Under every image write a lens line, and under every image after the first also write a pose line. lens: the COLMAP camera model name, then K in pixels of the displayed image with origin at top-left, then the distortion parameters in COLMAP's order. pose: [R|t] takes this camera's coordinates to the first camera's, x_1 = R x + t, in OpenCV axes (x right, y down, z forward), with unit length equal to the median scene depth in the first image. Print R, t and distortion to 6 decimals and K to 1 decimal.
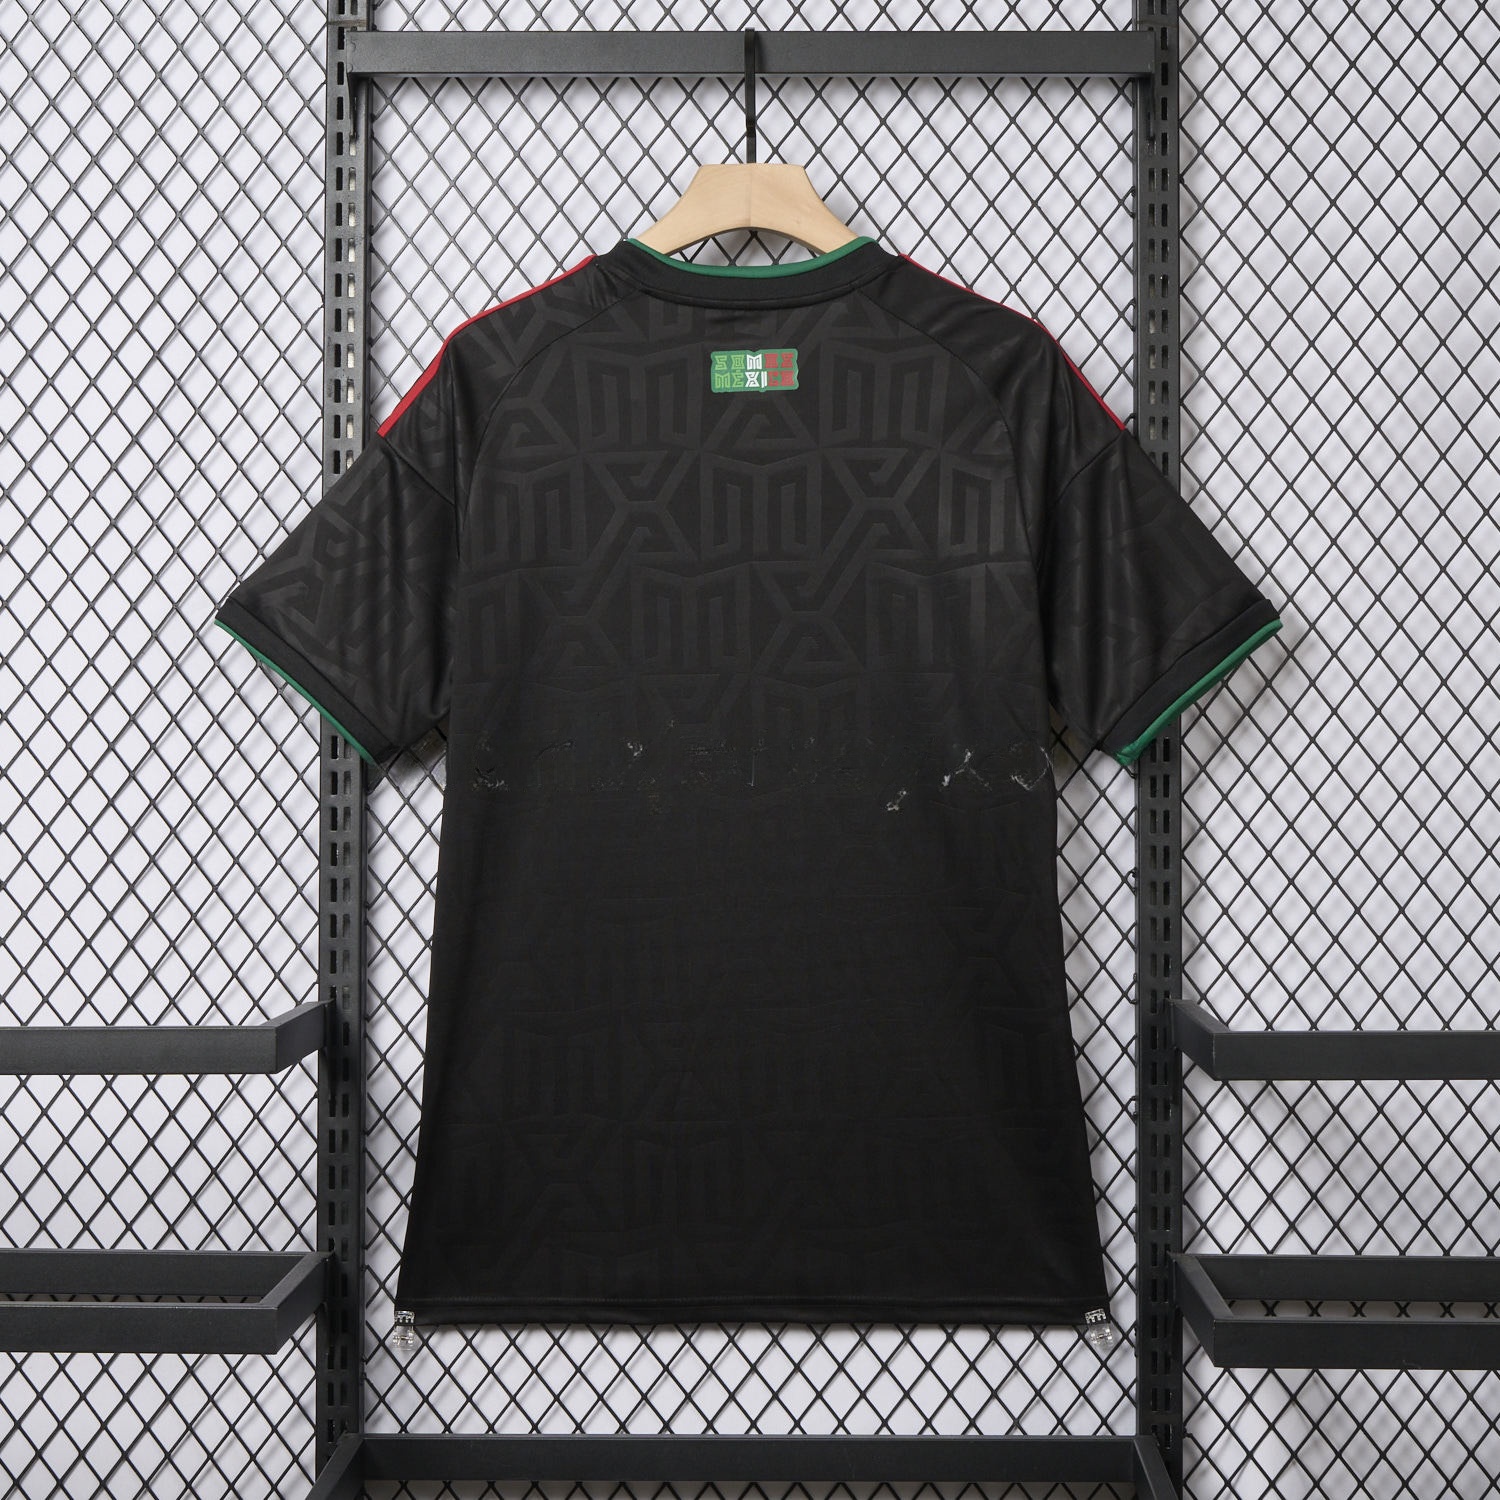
lens RADIAL K [[3754.7, 0, 764.2], [0, 3754.7, 735.2], [0, 0, 1]] dist [0.067328, 0.000000]
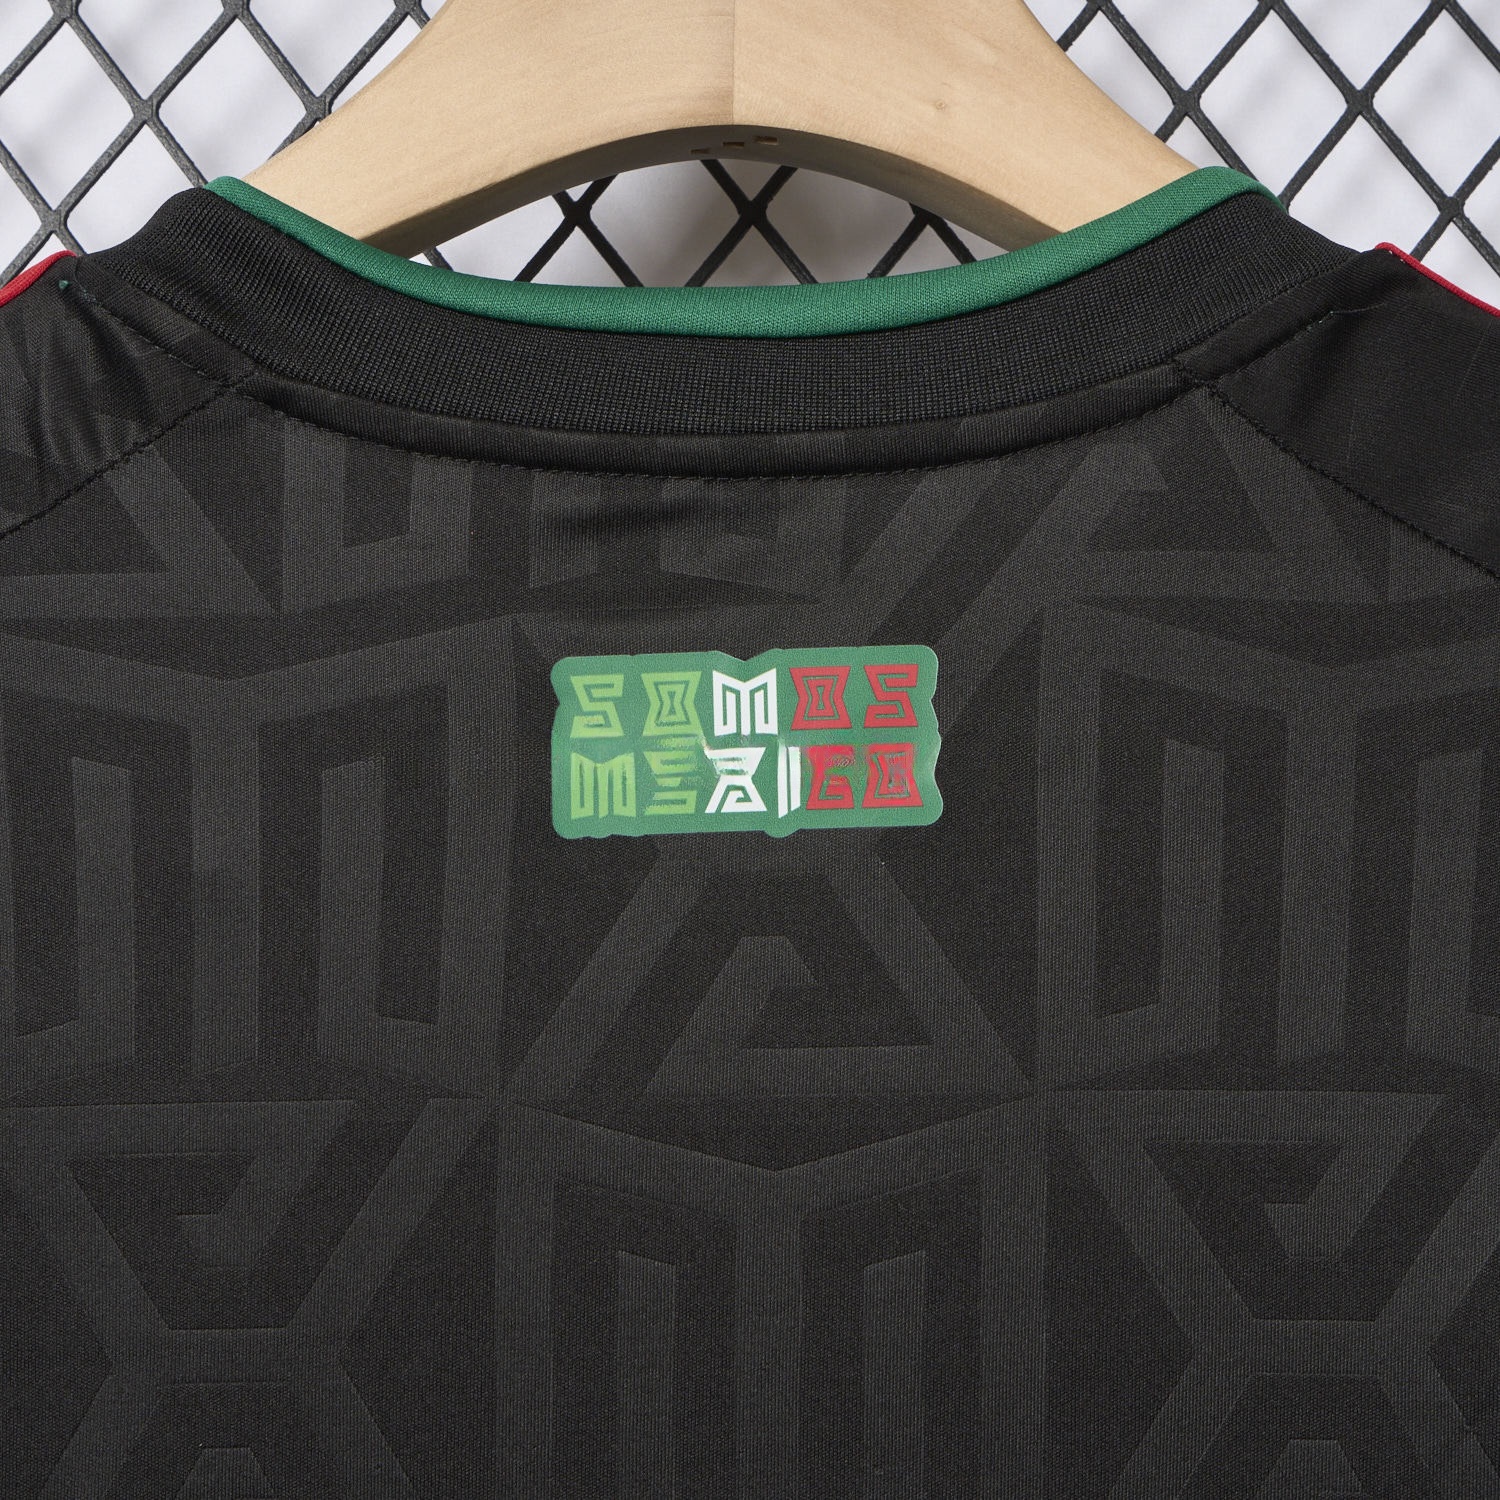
lens RADIAL K [[3754.7, 0, 750.5], [0, 3754.7, 762.7], [0, 0, 1]] dist [0.067328, 0.000000]
pose [[0.999655, -0.000127, -0.026280, 0.003652], [-0.002210, 0.996038, -0.088904, -0.075729], [0.026187, 0.088932, 0.995693, 0.775610]]
